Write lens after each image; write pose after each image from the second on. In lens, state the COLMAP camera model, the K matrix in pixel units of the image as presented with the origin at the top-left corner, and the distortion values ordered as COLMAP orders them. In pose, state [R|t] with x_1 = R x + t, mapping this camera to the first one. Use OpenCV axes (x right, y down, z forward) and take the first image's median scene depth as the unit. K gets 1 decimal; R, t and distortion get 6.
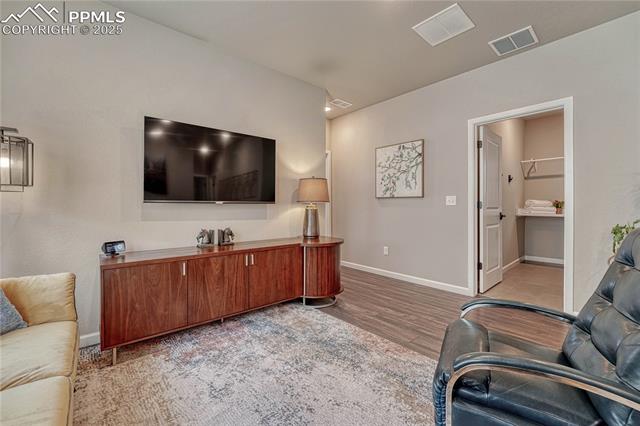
lens RADIAL K [[267.3, 0, 319.6], [0, 267.3, 210.2], [0, 0, 1]] dist [-0.010955, 0.001643]
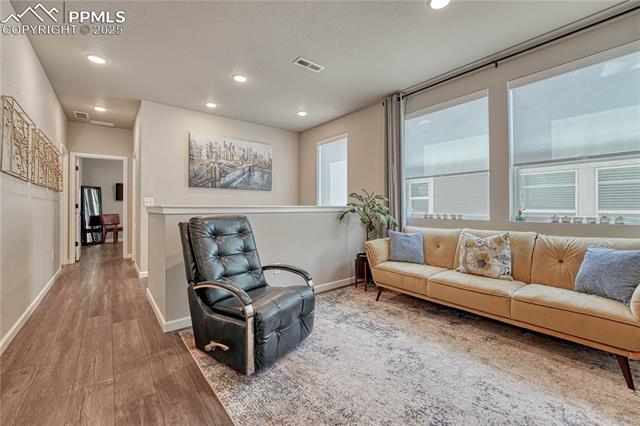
lens RADIAL K [[267.3, 0, 326.0], [0, 267.3, 203.9], [0, 0, 1]] dist [-0.010955, 0.001643]
pose [[-0.999612, -0.003401, 0.027645, 0.143400], [-0.003322, 0.999990, 0.002899, -0.015195], [-0.027654, 0.002806, -0.999614, 1.350216]]
